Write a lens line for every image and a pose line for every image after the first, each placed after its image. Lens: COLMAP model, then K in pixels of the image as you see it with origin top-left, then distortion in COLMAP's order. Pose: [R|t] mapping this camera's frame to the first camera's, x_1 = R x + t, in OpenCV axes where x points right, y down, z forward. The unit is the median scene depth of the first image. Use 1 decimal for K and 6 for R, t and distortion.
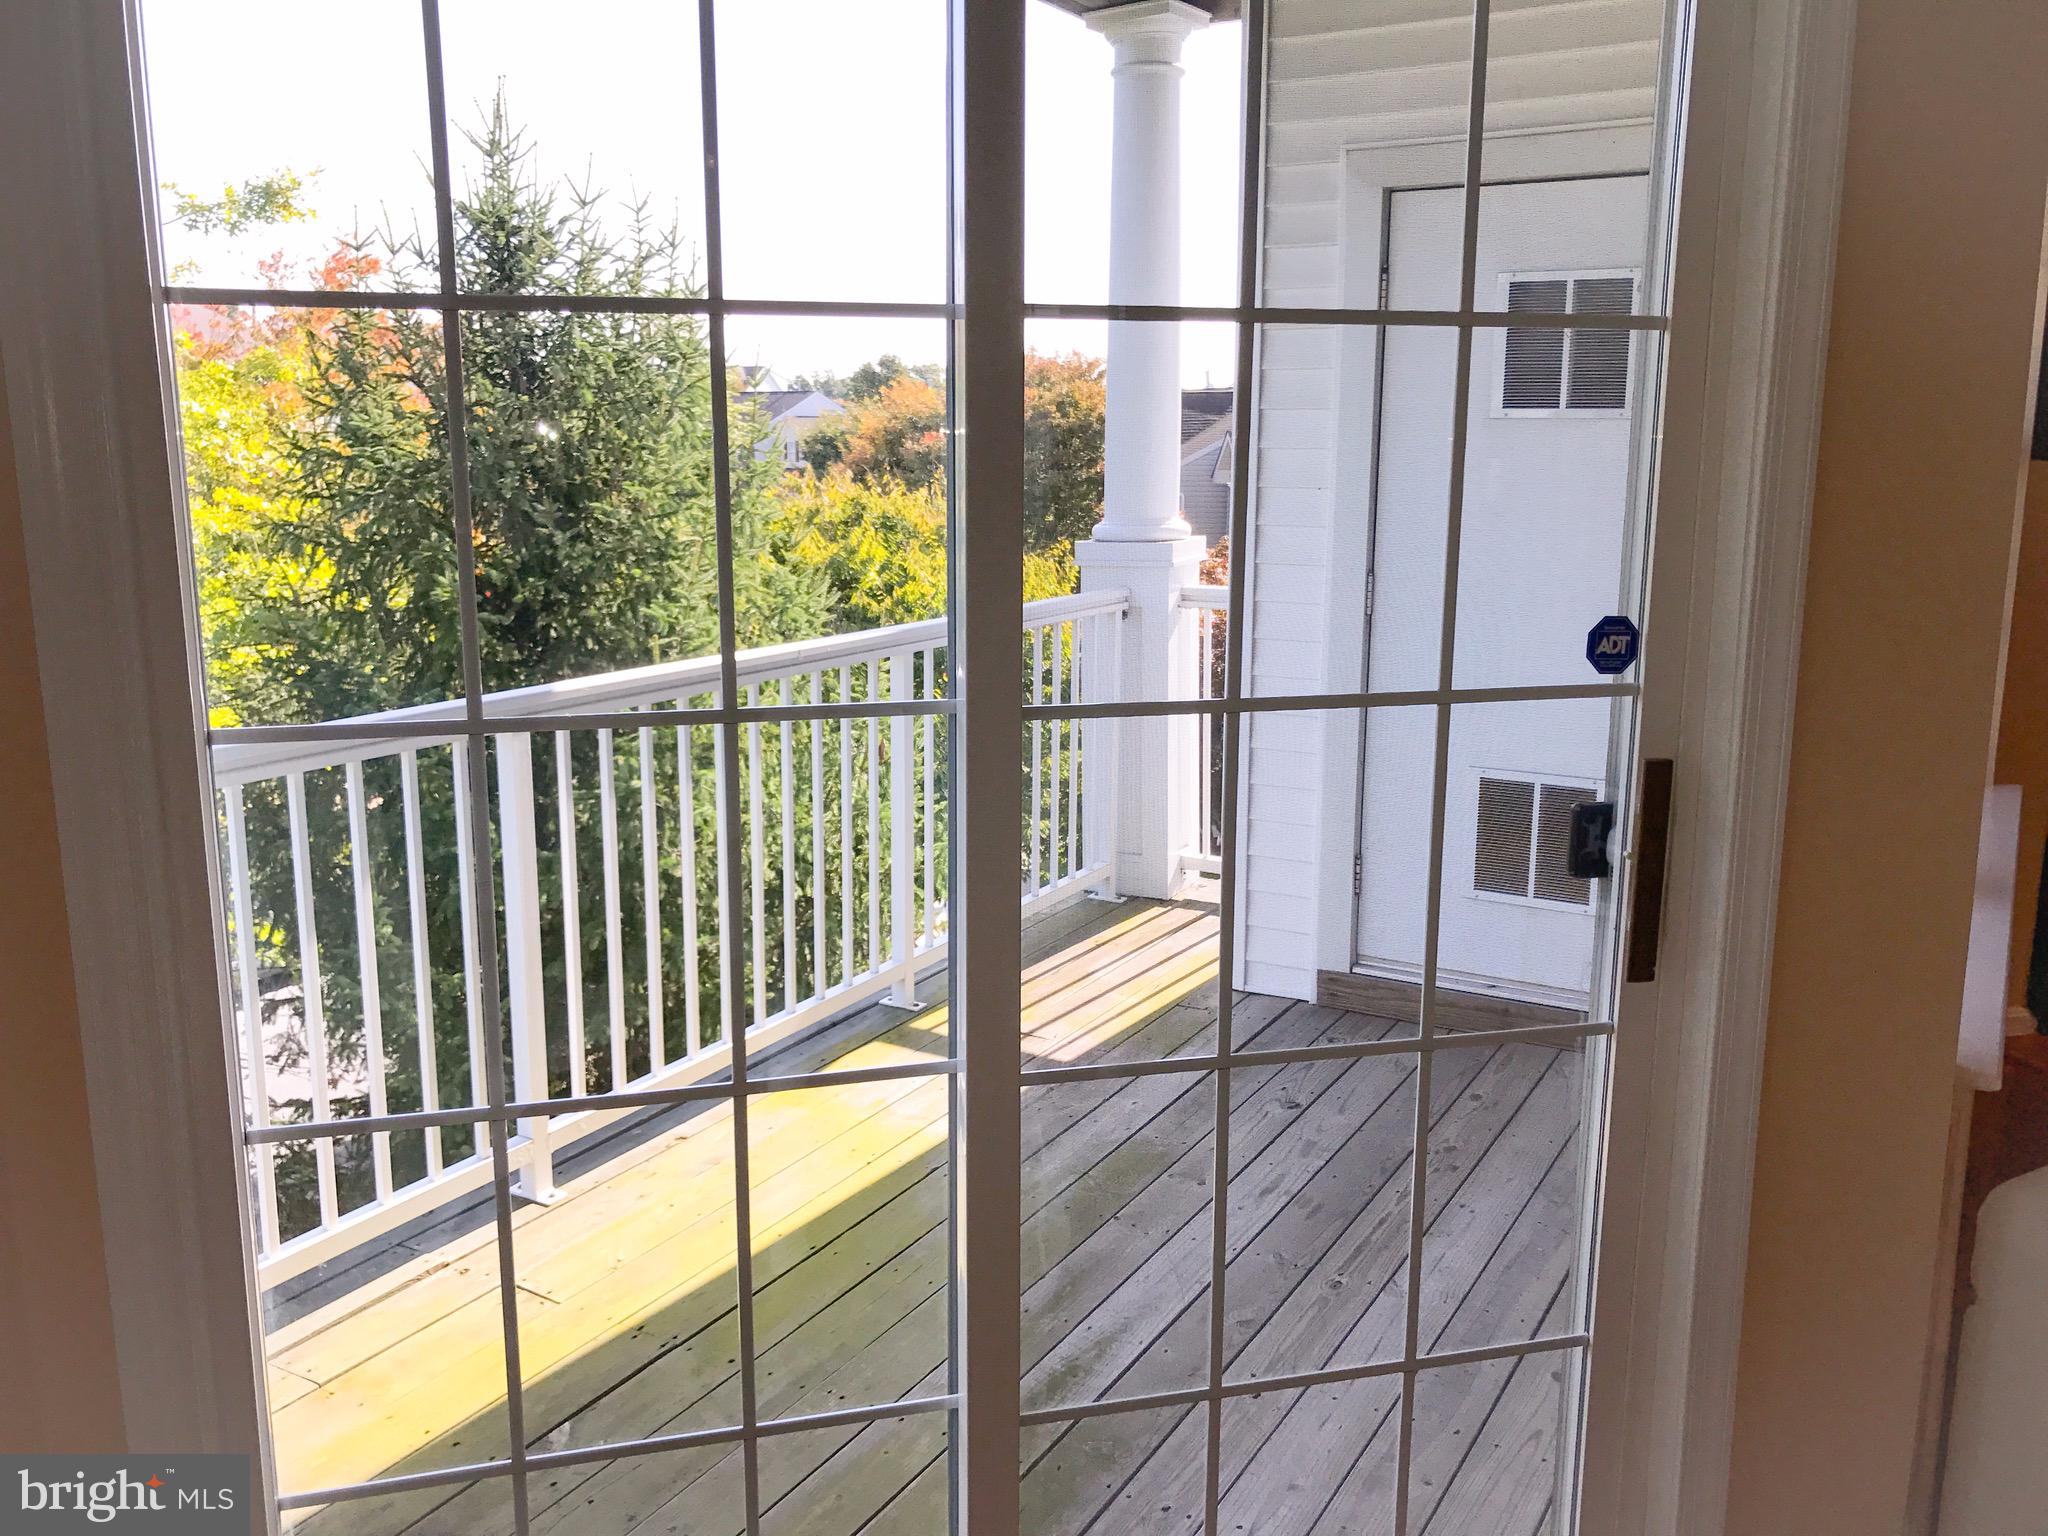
lens RADIAL K [[1683.4, 0, 1019.1], [0, 1683.4, 762.0], [0, 0, 1]] dist [0.105439, -0.226543]
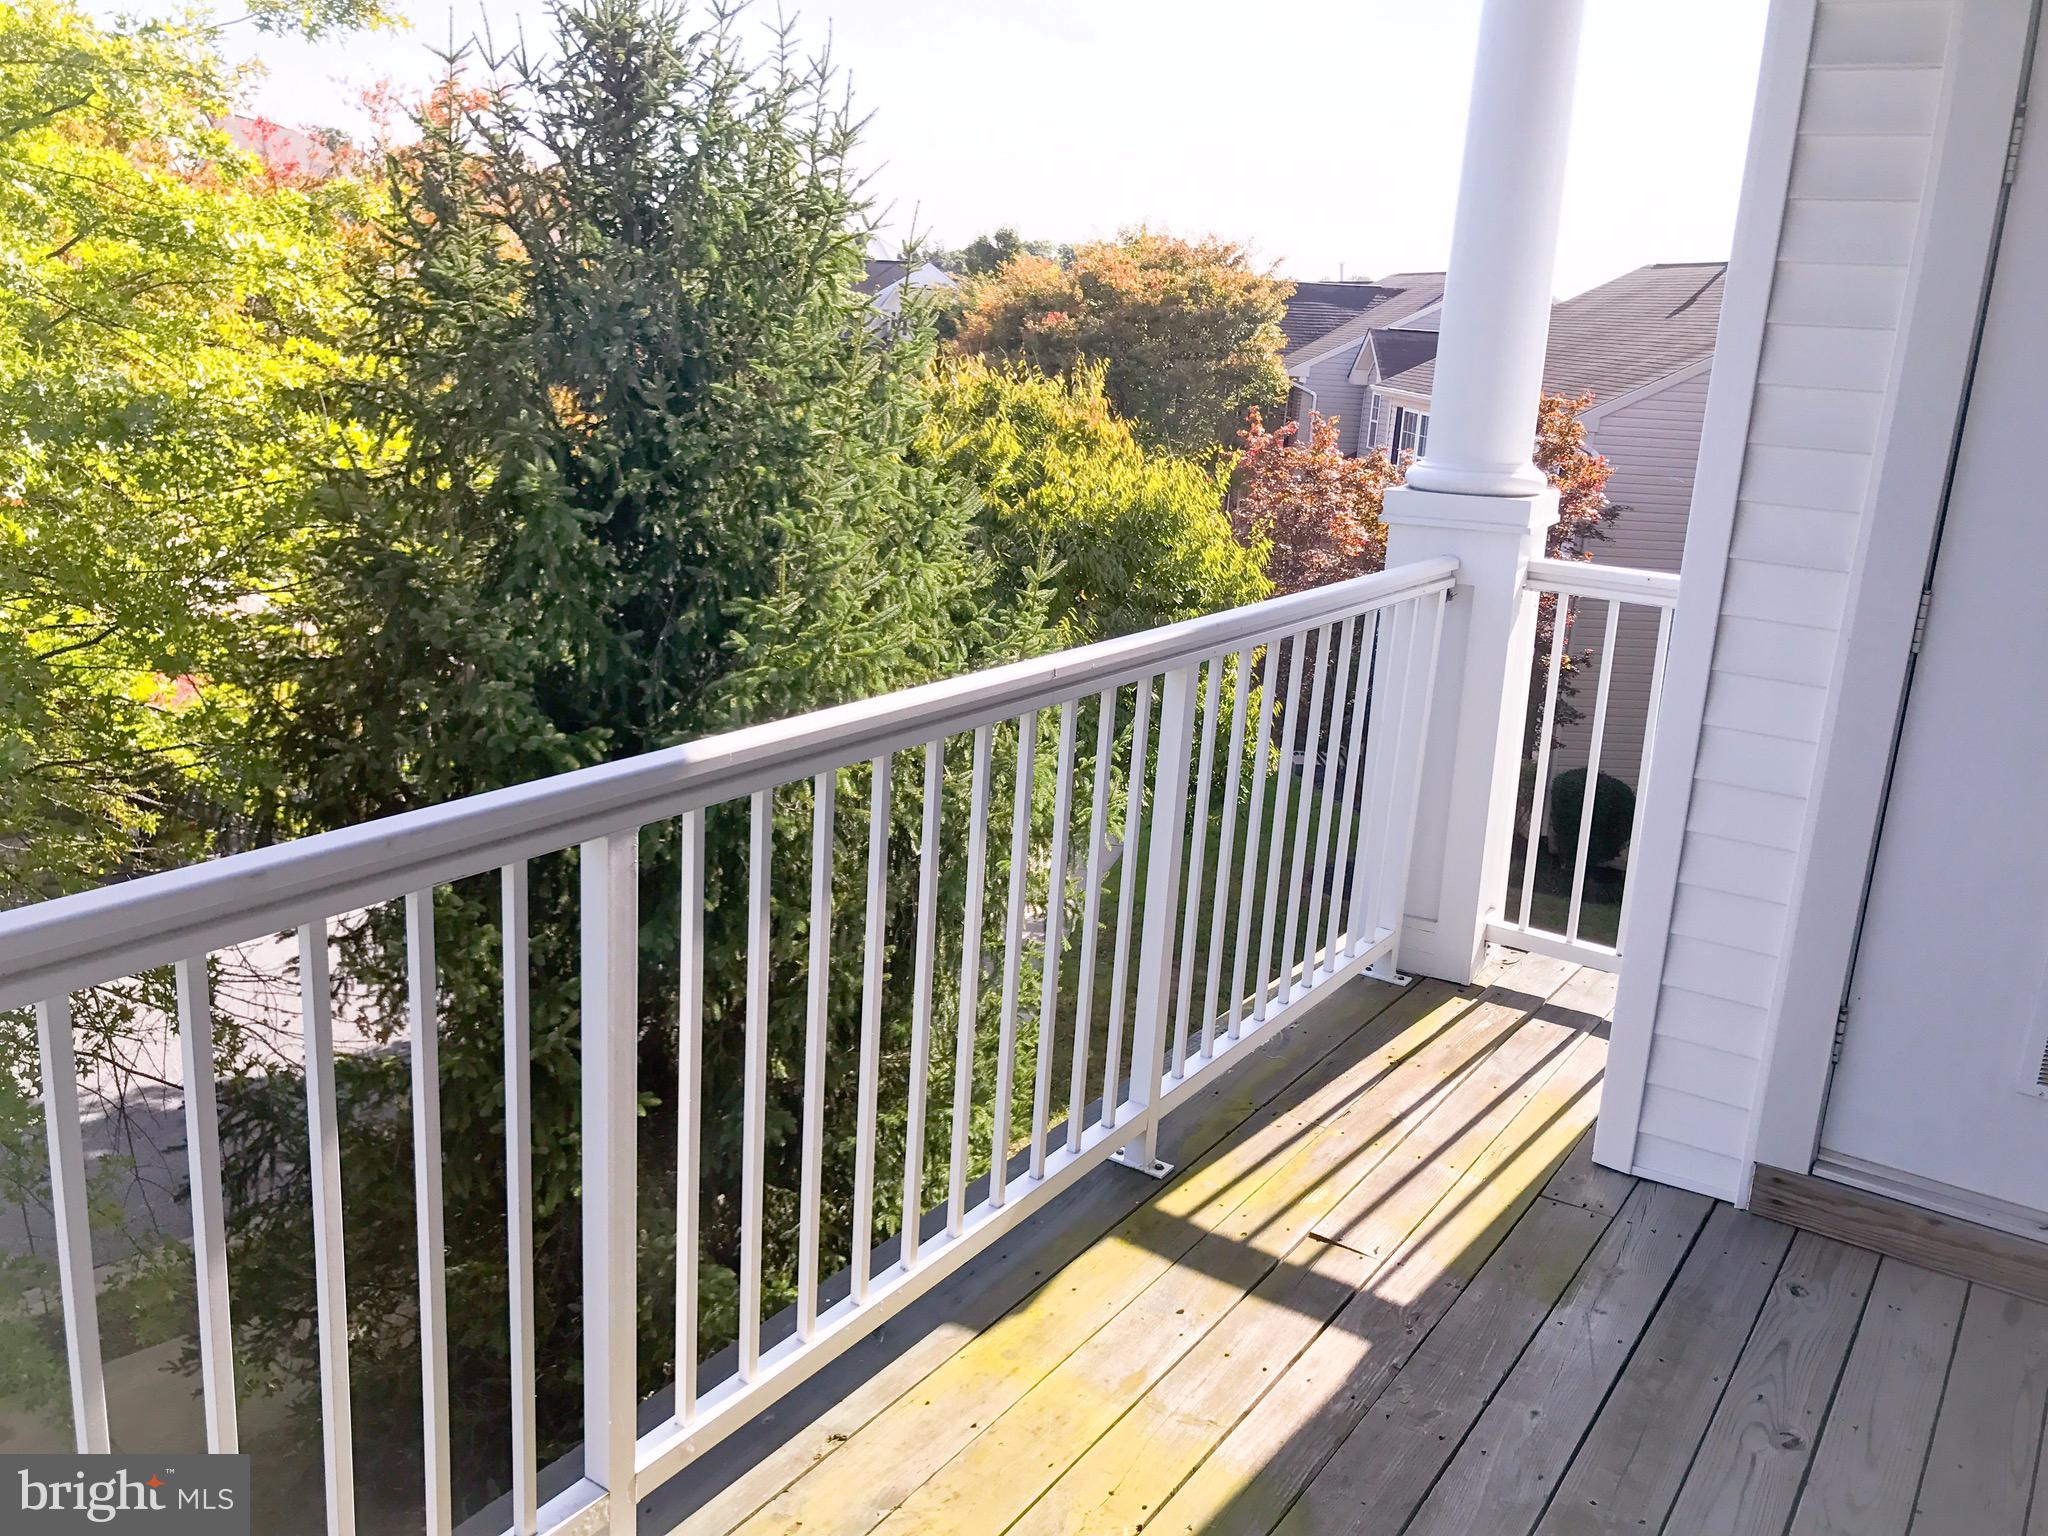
lens RADIAL K [[1688.0, 0, 1031.8], [0, 1688.0, 756.8], [0, 0, 1]] dist [0.090443, -0.198225]
pose [[0.997035, 0.066596, -0.038557, -0.047331], [-0.064037, 0.995881, 0.064189, -0.031351], [0.042673, -0.061530, 0.997193, 0.151754]]
